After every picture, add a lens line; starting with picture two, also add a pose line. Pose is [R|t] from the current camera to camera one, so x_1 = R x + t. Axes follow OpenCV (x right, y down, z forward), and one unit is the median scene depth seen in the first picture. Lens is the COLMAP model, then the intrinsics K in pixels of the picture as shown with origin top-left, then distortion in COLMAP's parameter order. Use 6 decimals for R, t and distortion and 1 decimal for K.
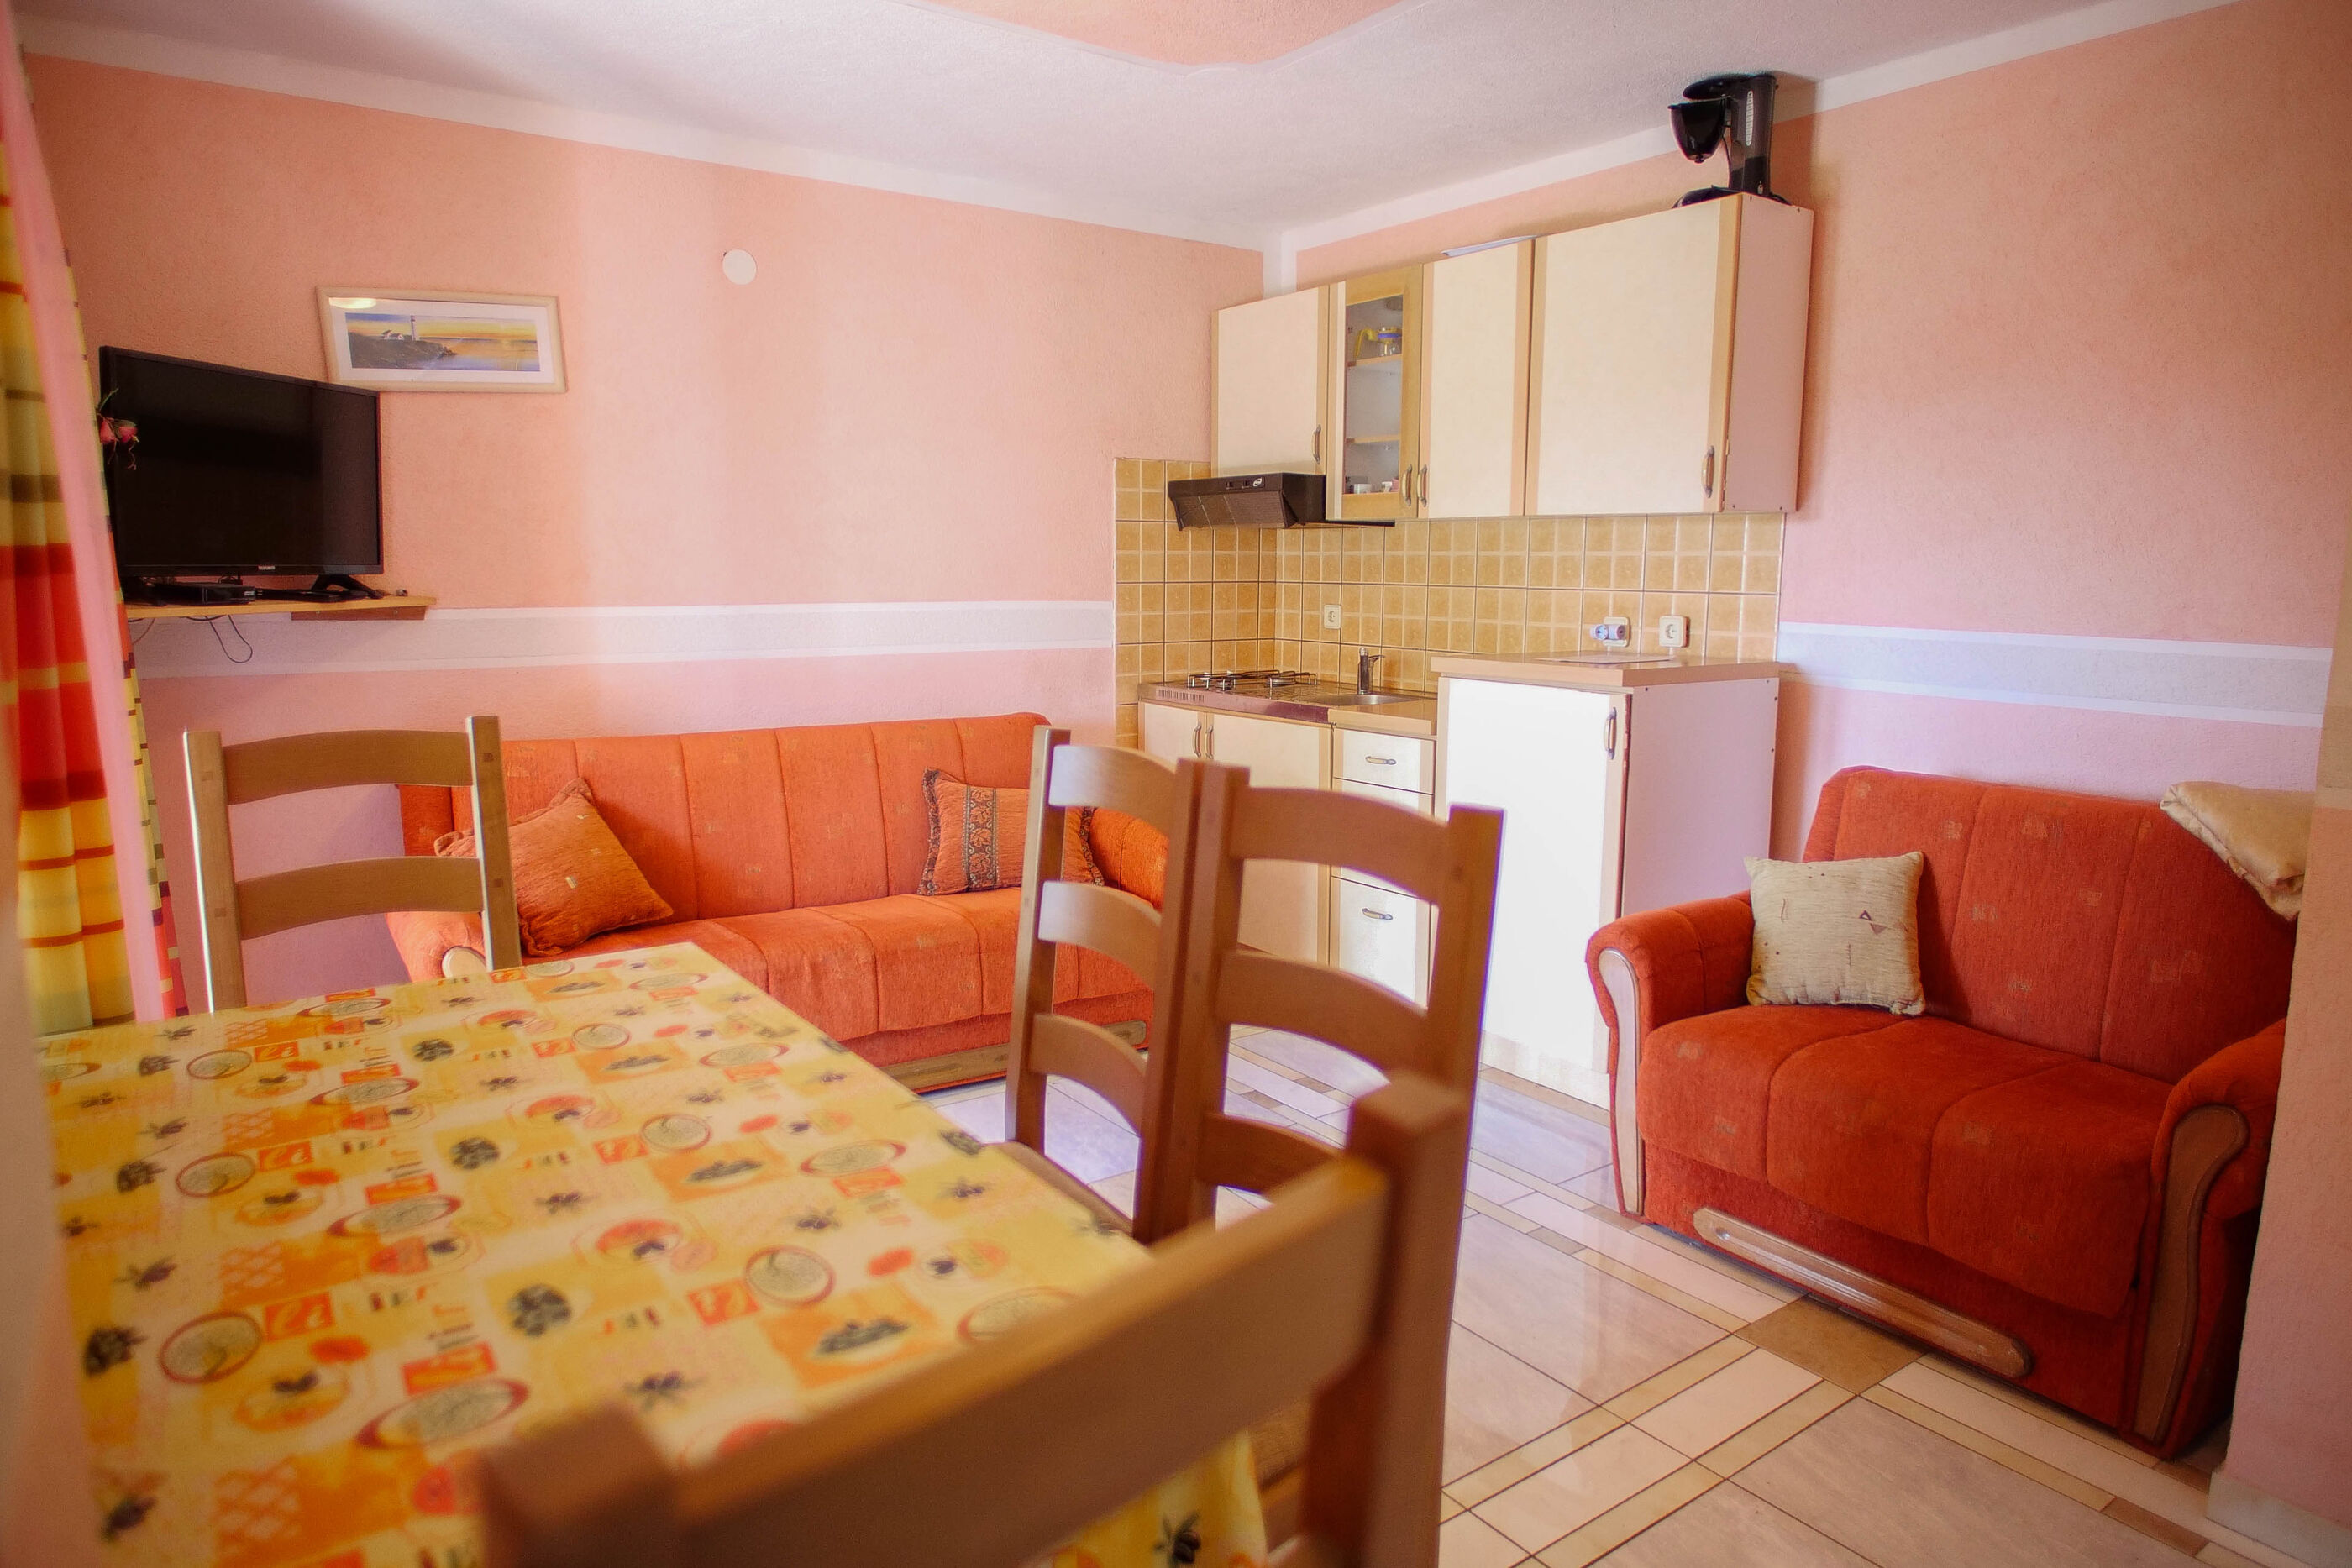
lens RADIAL K [[1426.7, 0, 1176.0], [0, 1426.7, 784.0], [0, 0, 1]] dist [-0.037372, 0.022969]
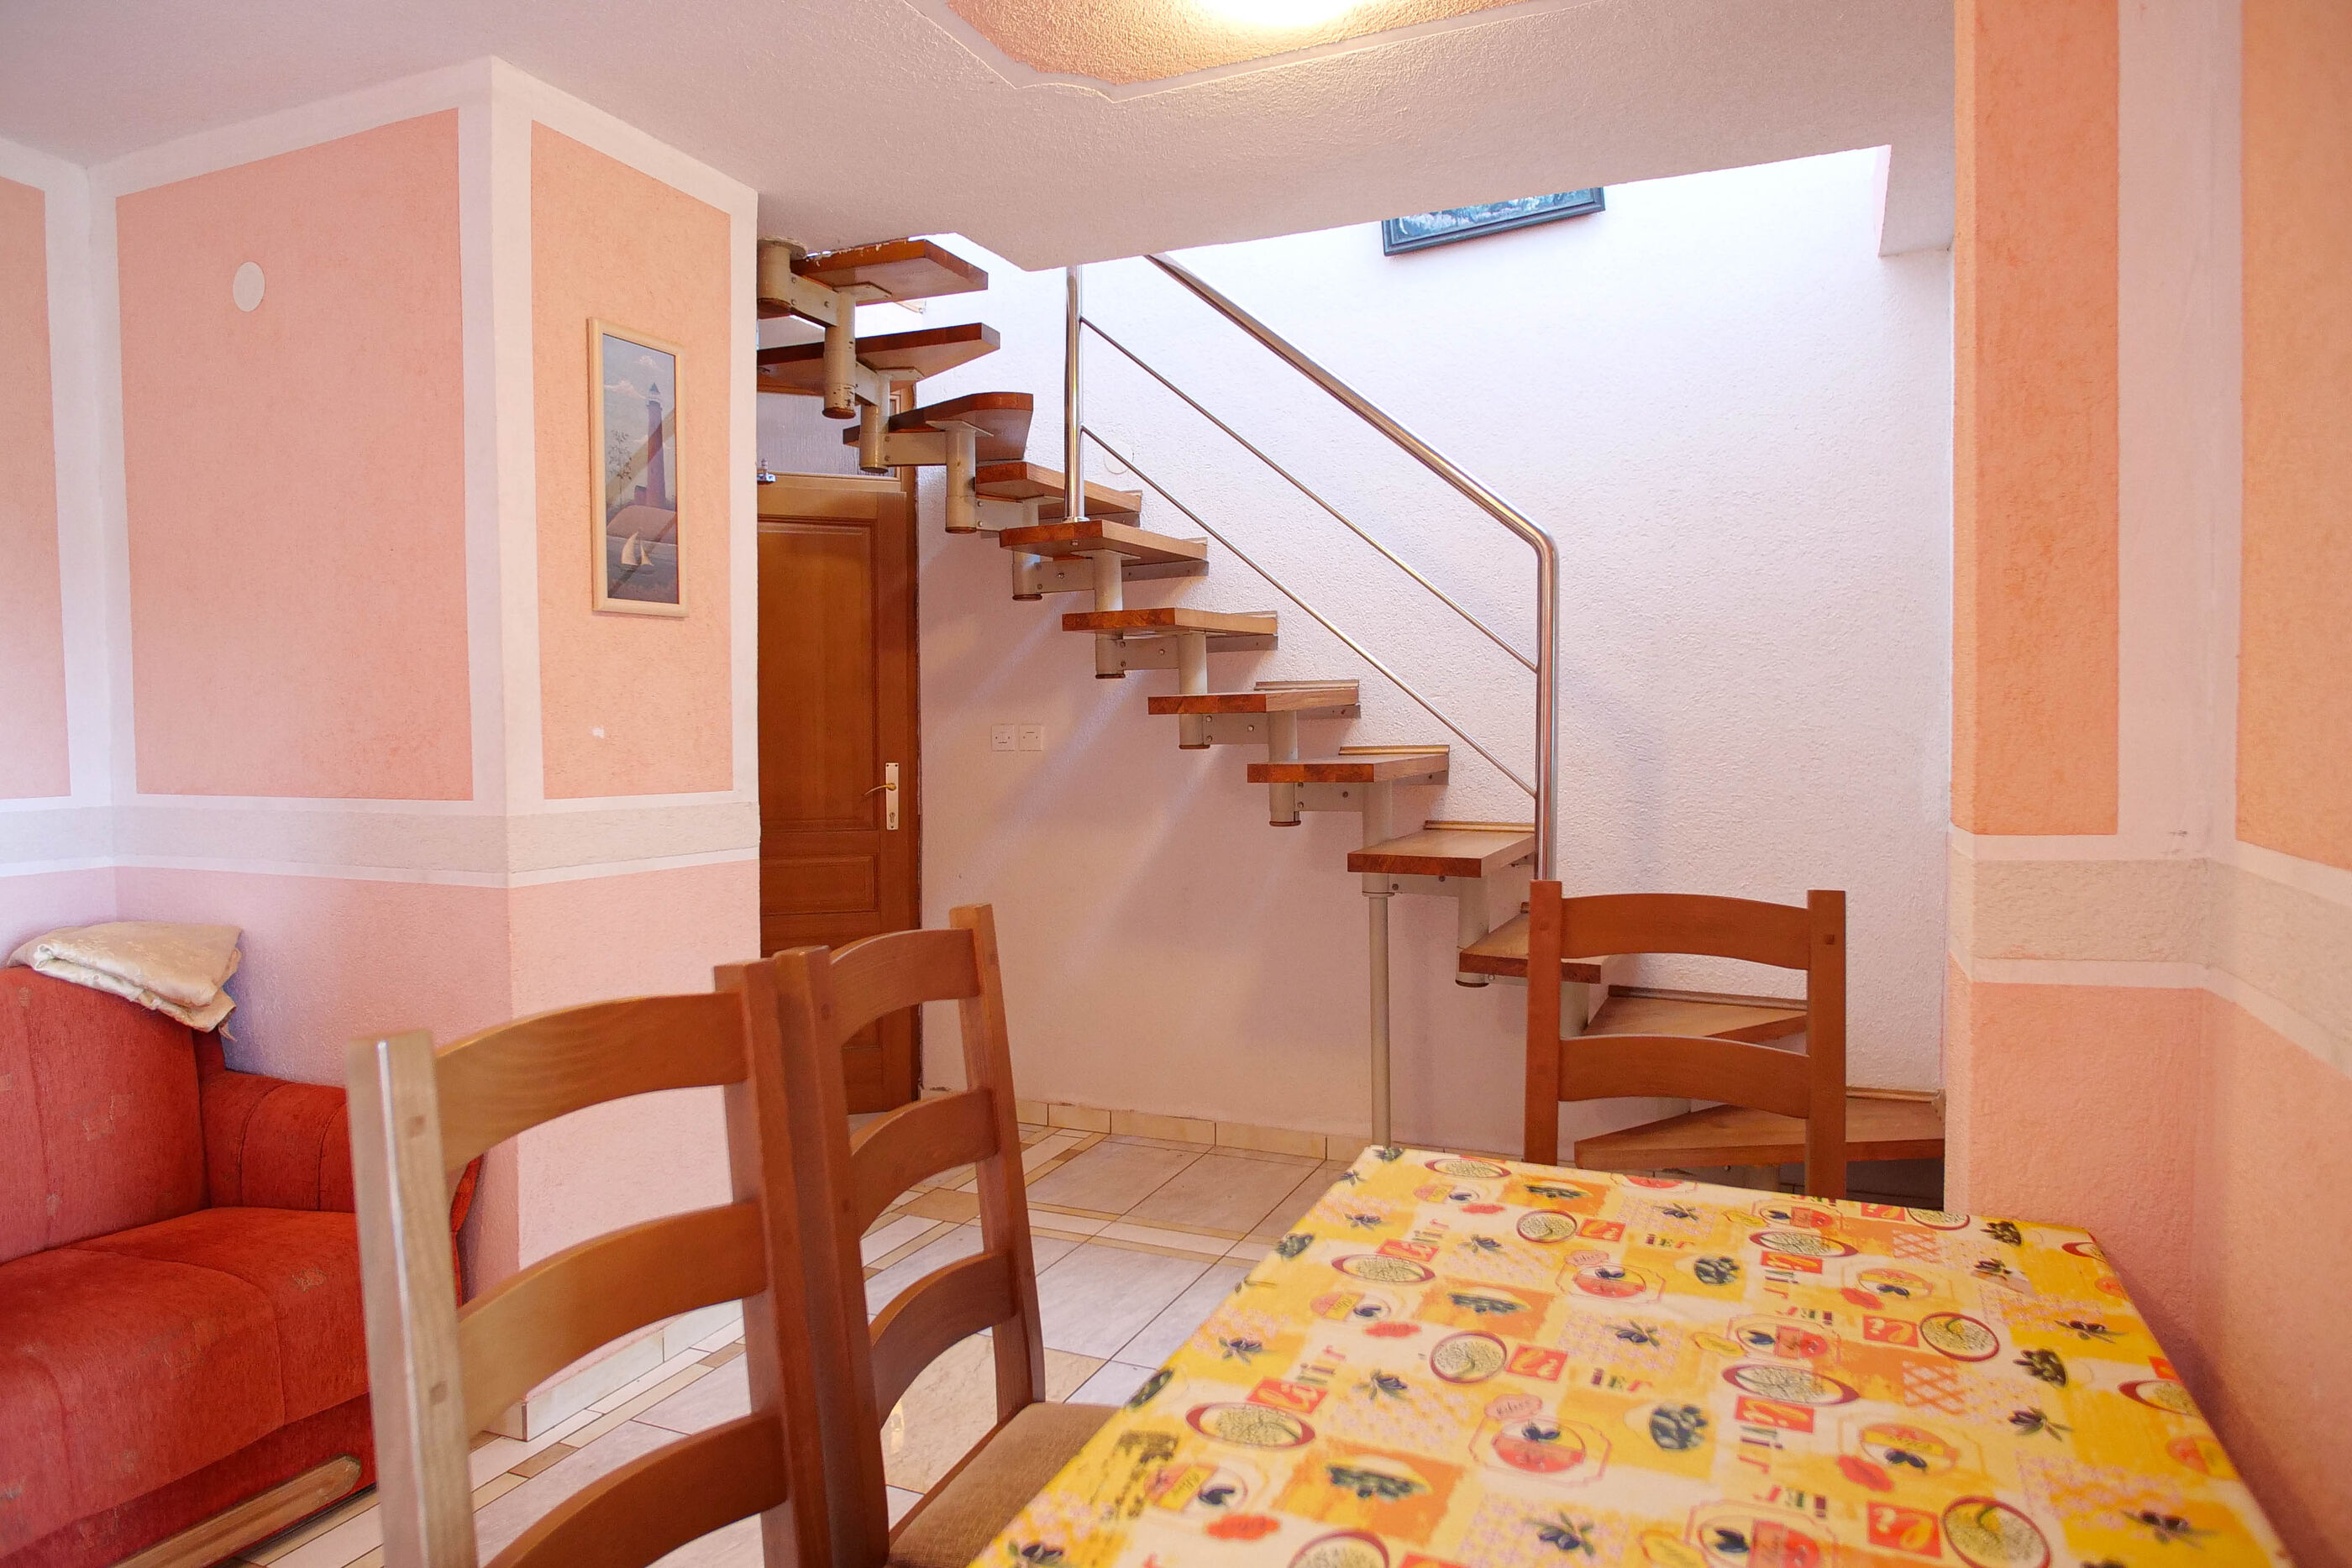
lens RADIAL K [[1426.6, 0, 1181.4], [0, 1426.6, 561.5], [0, 0, 1]] dist [-0.057143, 0.025901]
pose [[-0.522209, 0.098779, 0.847078, -0.435104], [0.135318, 0.990284, -0.032058, -0.096924], [-0.842014, 0.097884, -0.530502, 0.655176]]
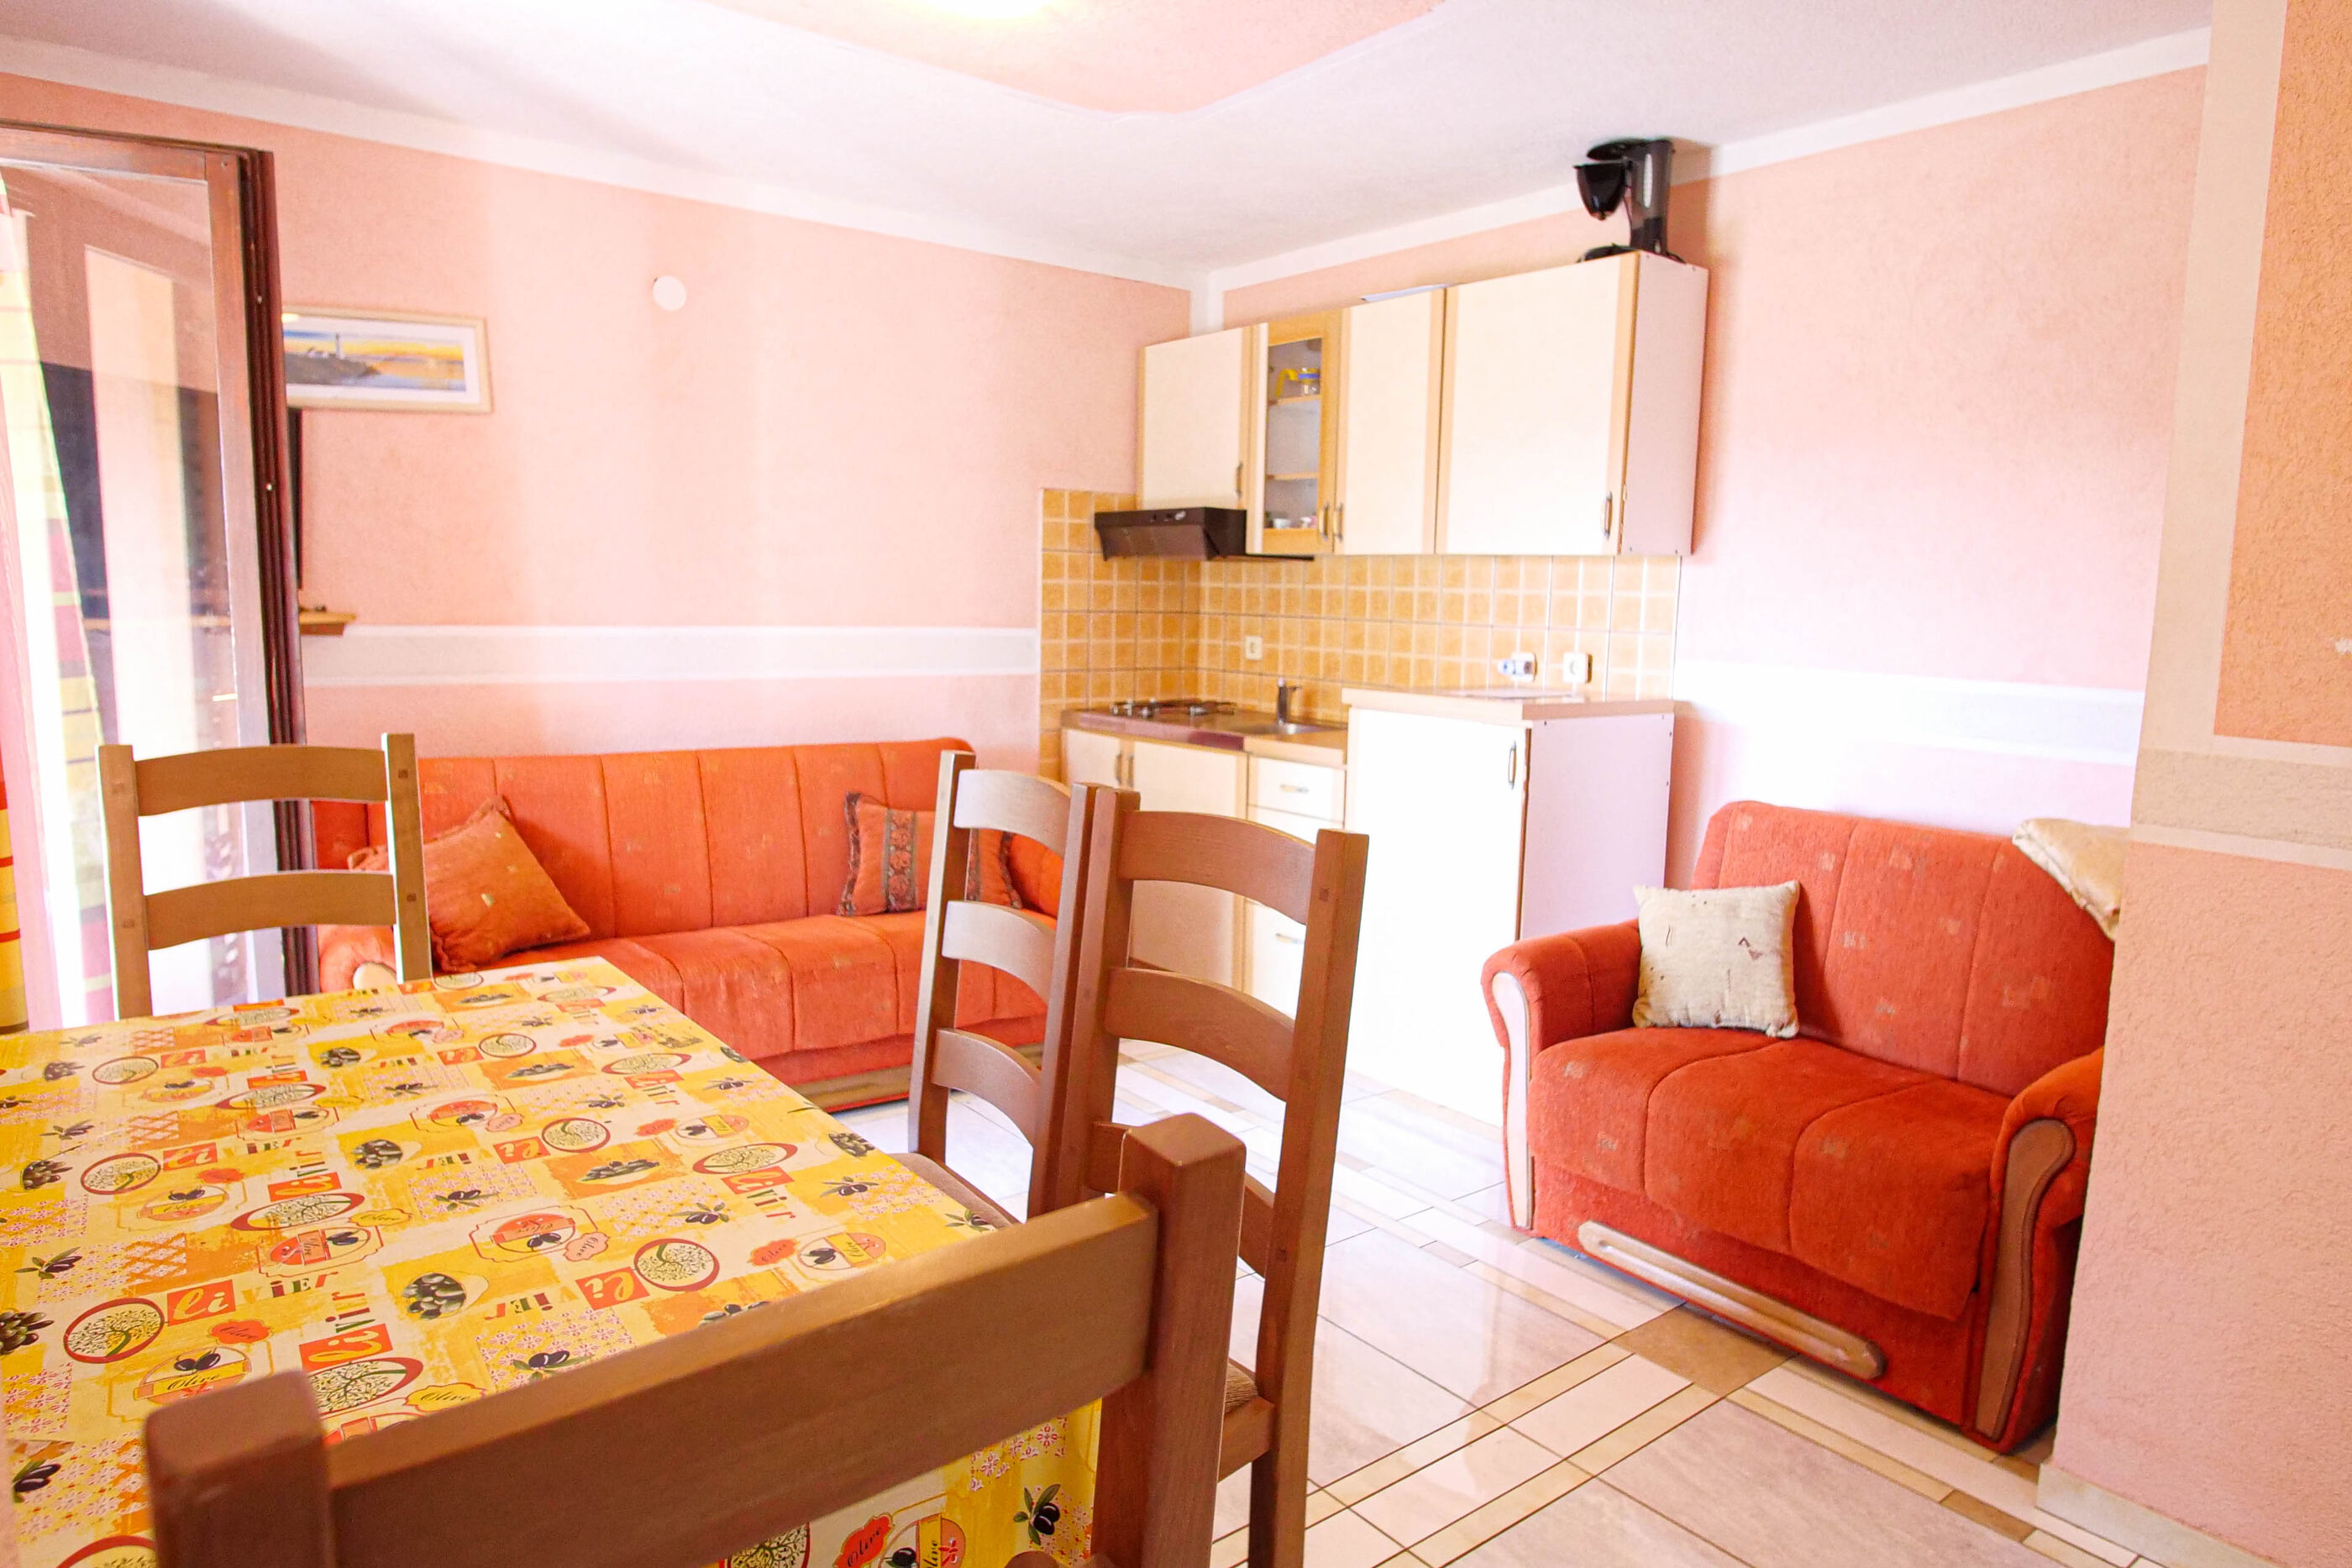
lens RADIAL K [[1428.3, 0, 1180.0], [0, 1428.3, 788.1], [0, 0, 1]] dist [-0.037840, 0.021243]
pose [[0.998836, 0.012589, 0.046558, 0.016994], [-0.011842, 0.999797, -0.016290, 0.000919], [-0.046754, 0.015719, 0.998783, -0.028580]]
